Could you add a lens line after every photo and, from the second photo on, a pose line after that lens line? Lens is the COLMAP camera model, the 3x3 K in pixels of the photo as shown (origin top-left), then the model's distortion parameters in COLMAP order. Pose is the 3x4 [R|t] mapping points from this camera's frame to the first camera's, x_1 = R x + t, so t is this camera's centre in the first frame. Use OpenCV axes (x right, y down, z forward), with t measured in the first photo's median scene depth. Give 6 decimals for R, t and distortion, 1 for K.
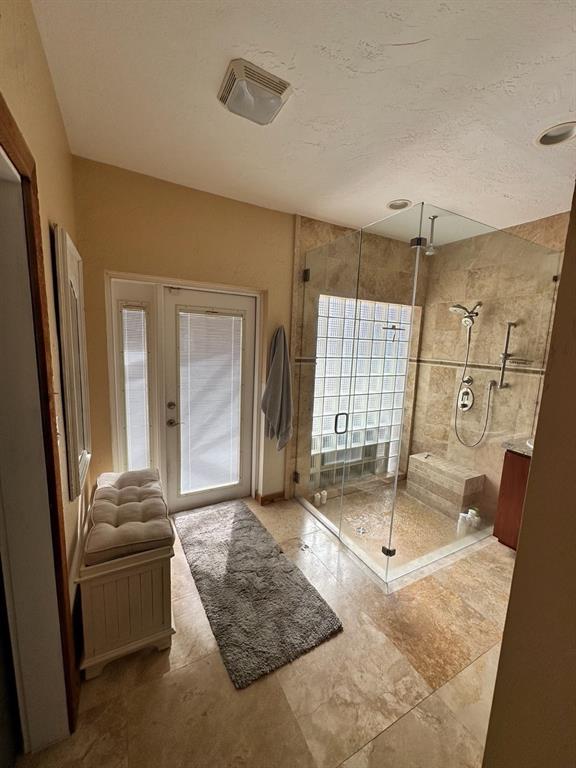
lens RADIAL K [[306.6, 0, 289.0], [0, 306.6, 383.0], [0, 0, 1]] dist [0.000185, -0.000043]
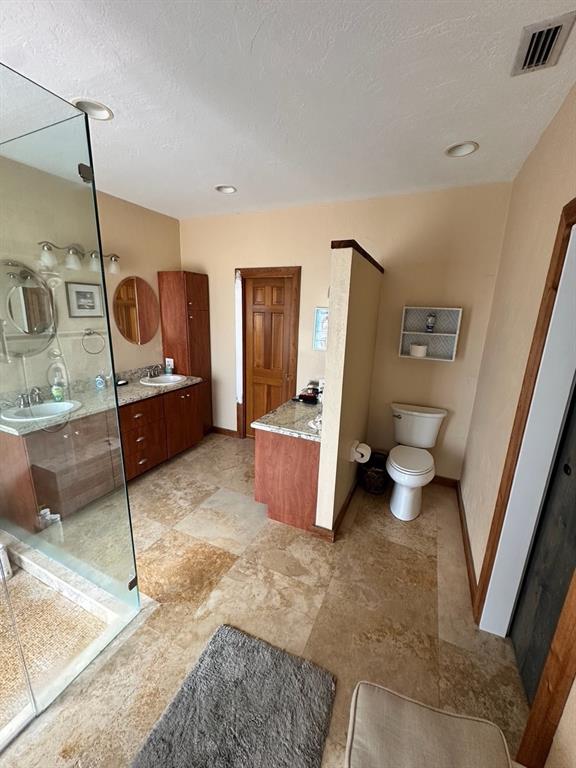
lens RADIAL K [[306.6, 0, 287.9], [0, 306.6, 384.6], [0, 0, 1]] dist [0.000185, -0.000043]
pose [[-0.598669, -0.250197, 0.760919, -0.583266], [0.060290, 0.933195, 0.354277, -0.289458], [-0.798724, 0.257971, -0.543590, 1.374386]]
